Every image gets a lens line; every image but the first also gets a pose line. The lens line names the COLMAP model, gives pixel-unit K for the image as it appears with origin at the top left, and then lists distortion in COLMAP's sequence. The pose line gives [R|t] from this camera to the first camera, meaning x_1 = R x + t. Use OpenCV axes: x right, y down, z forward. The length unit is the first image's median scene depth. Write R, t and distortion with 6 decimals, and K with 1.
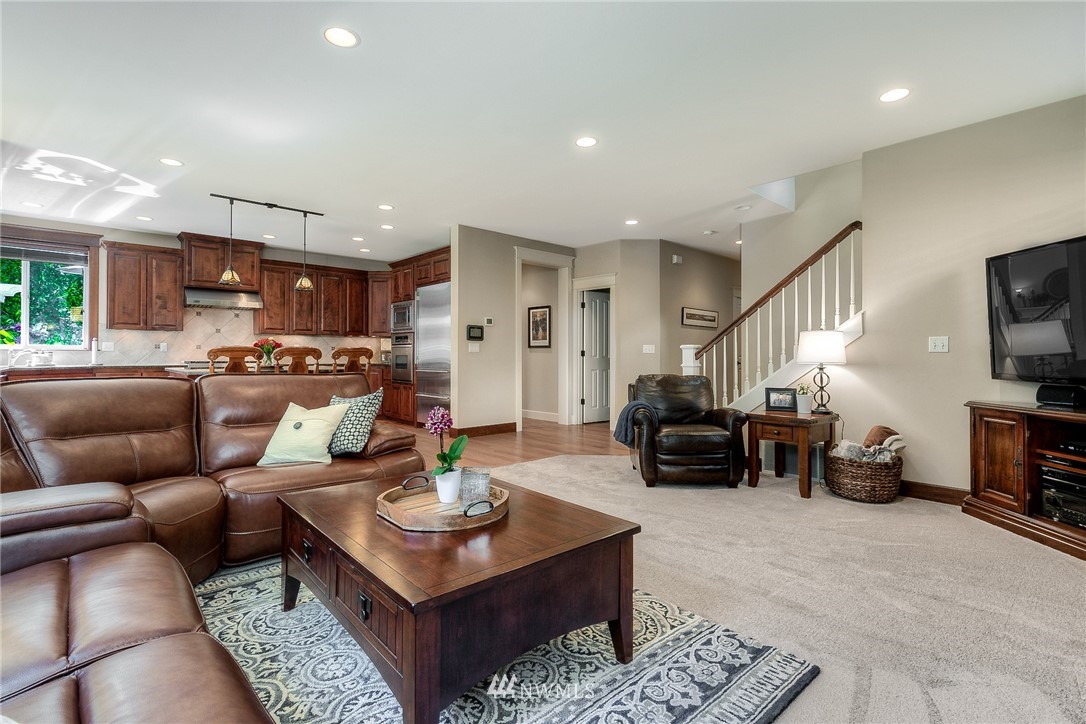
lens RADIAL K [[503.5, 0, 542.8], [0, 503.5, 354.9], [0, 0, 1]] dist [-0.010587, 0.000914]
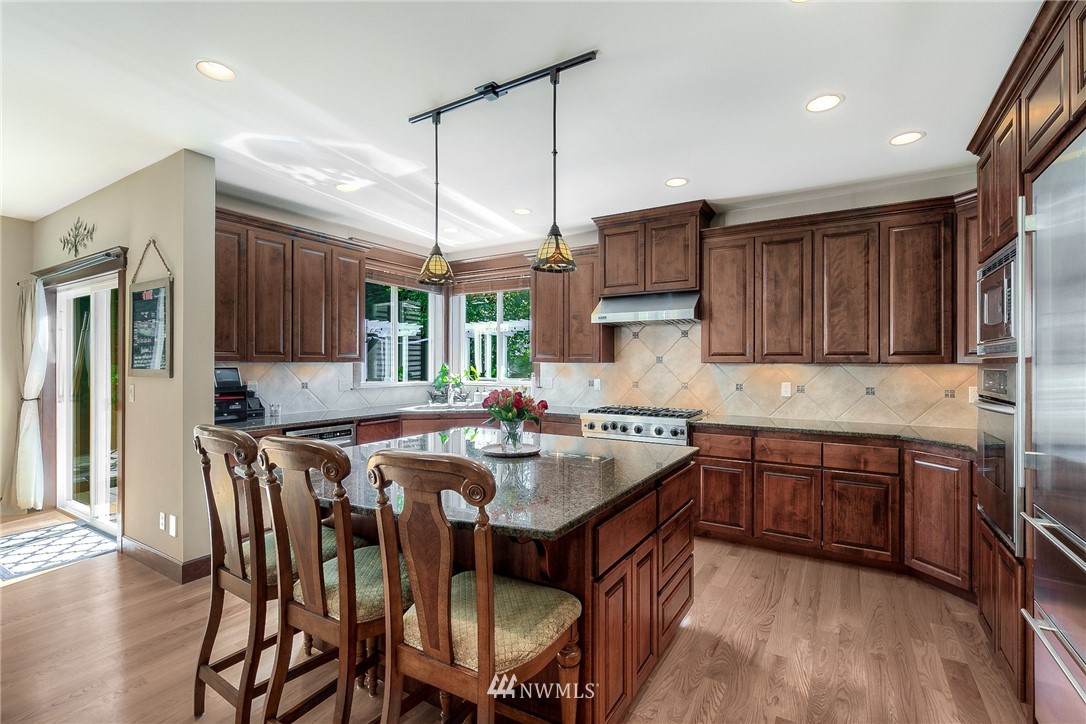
lens RADIAL K [[503.5, 0, 526.5], [0, 503.5, 373.7], [0, 0, 1]] dist [-0.010587, 0.000914]
pose [[0.271869, 0.013924, -0.962233, -0.074279], [-0.003867, 0.999903, 0.013377, -0.038734], [0.962326, 0.000084, 0.271897, 0.674569]]
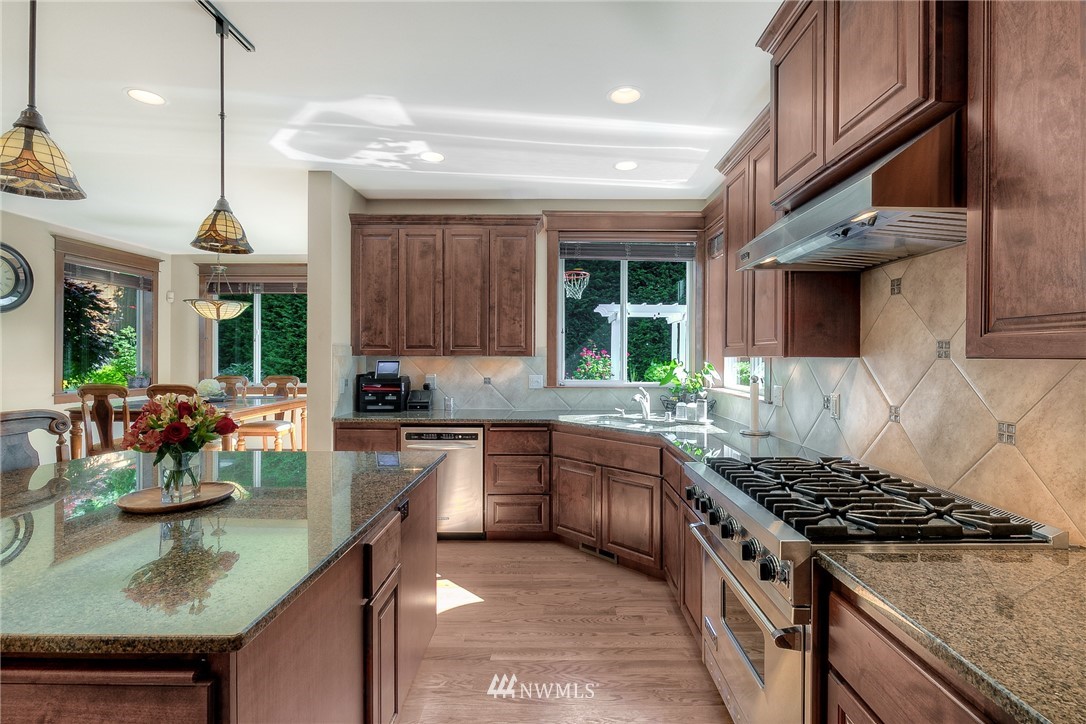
lens RADIAL K [[503.5, 0, 544.1], [0, 503.5, 356.4], [0, 0, 1]] dist [-0.010587, 0.000914]
pose [[-0.667853, -0.010050, -0.744226, -0.361721], [-0.012663, 0.999918, -0.002139, -0.042864], [0.744186, 0.007995, -0.667925, 1.027334]]
